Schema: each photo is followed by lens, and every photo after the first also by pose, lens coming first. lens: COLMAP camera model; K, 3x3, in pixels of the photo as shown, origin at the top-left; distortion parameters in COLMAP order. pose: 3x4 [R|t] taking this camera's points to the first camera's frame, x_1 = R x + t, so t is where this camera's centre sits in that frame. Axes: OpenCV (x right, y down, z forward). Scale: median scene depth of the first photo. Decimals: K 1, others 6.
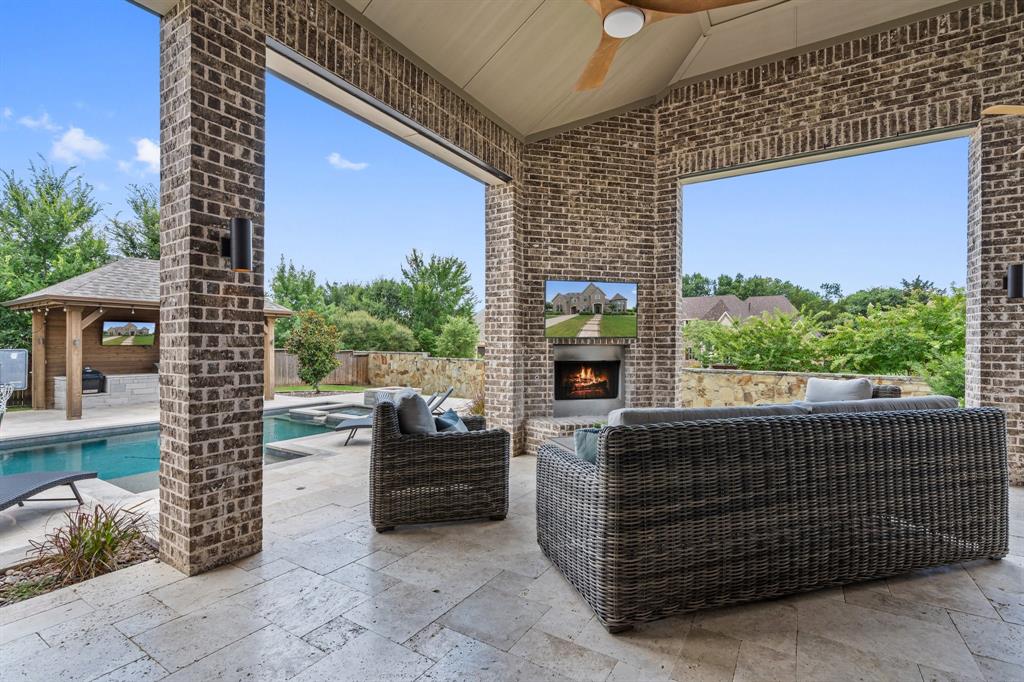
lens RADIAL K [[471.0, 0, 511.7], [0, 471.0, 339.3], [0, 0, 1]] dist [-0.009075, 0.001575]
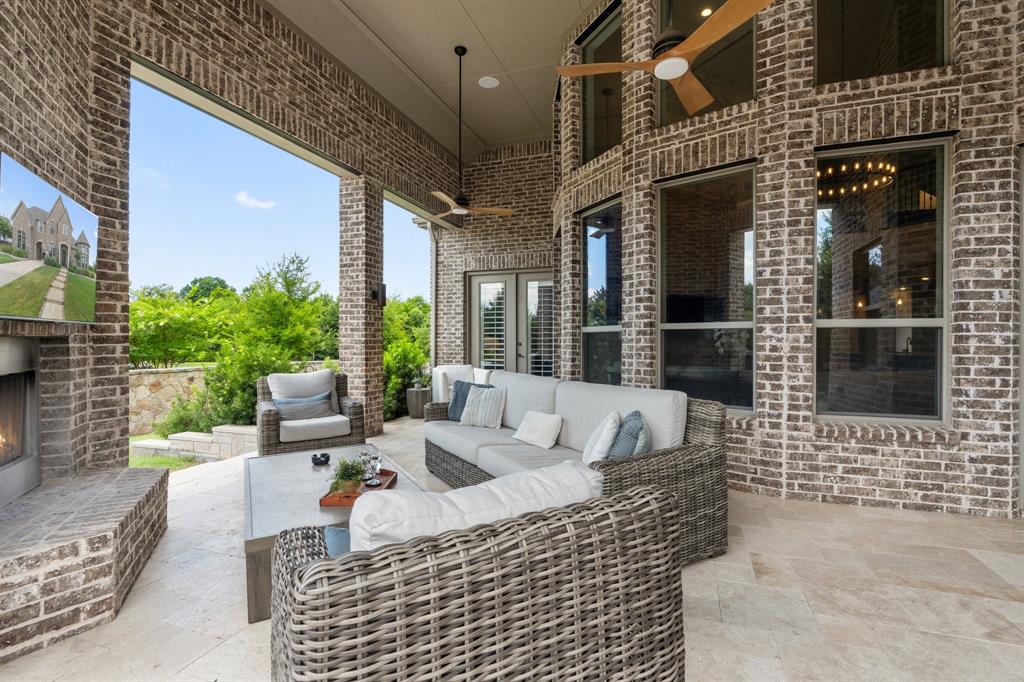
lens RADIAL K [[471.0, 0, 501.3], [0, 471.0, 343.3], [0, 0, 1]] dist [-0.009075, 0.001575]
pose [[-0.225737, -0.010826, 0.974128, -0.666027], [-0.000654, 0.999940, 0.010961, 0.025423], [-0.974188, 0.001837, -0.225730, 1.383810]]
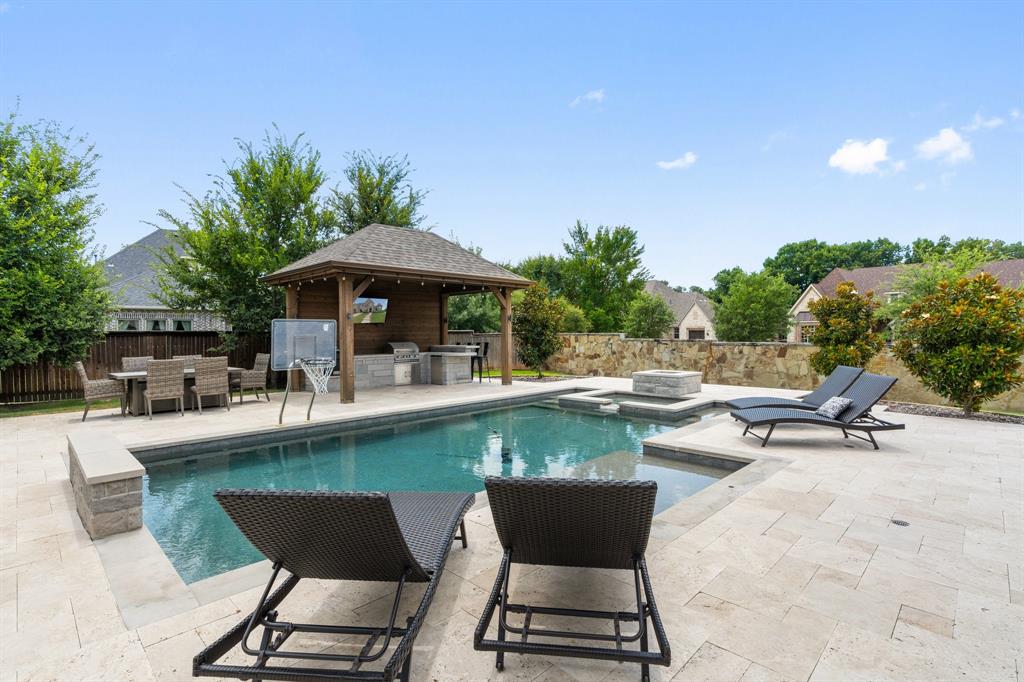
lens RADIAL K [[494.5, 0, 507.7], [0, 494.5, 336.5], [0, 0, 1]] dist [-0.006193, -0.000314]
pose [[0.974381, -0.009542, -0.224699, -0.139407], [0.014423, 0.999694, 0.020093, 0.009909], [0.224439, -0.022819, 0.974221, 0.051073]]
